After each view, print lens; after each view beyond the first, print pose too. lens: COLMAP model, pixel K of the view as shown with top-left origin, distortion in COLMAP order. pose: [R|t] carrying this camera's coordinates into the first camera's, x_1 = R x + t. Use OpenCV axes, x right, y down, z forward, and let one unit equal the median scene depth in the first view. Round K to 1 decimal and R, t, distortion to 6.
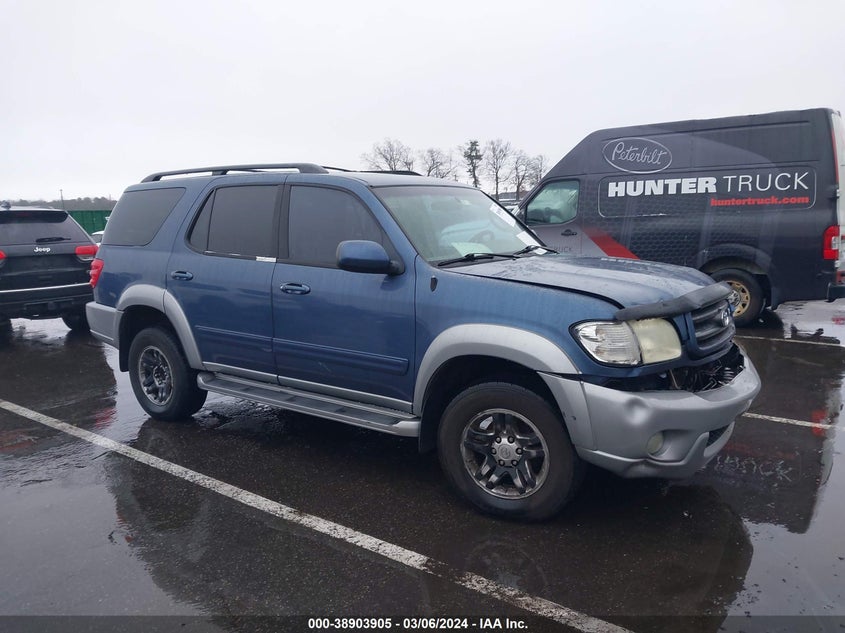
lens RADIAL K [[677.3, 0, 422.5], [0, 677.3, 316.5], [0, 0, 1]] dist [-0.005339, -0.001354]
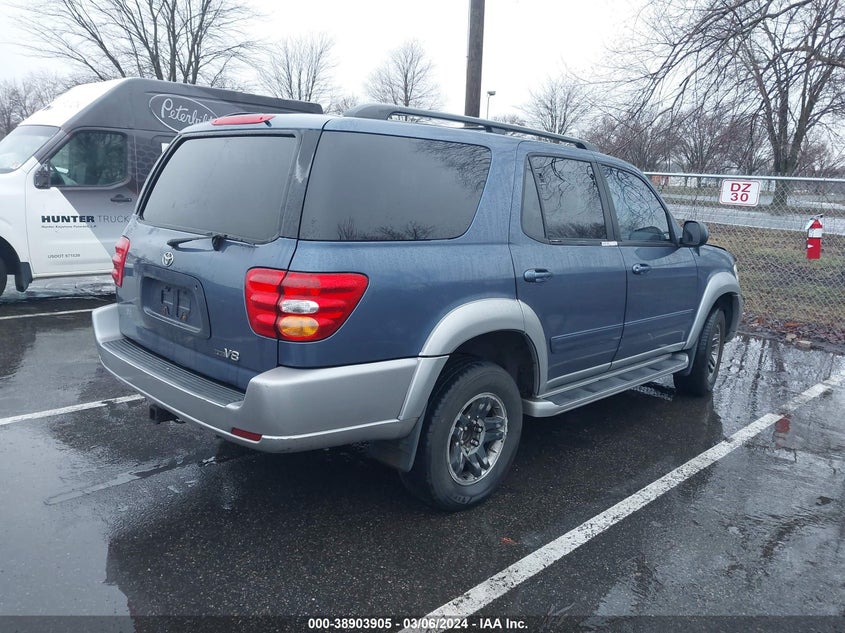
lens RADIAL K [[677.3, 0, 422.5], [0, 677.3, 316.5], [0, 0, 1]] dist [-0.005339, -0.001354]
pose [[0.119877, -0.164911, 0.978996, -1.098986], [0.098556, 0.983213, 0.153554, -0.141815], [-0.987885, 0.078078, 0.134118, 1.044279]]
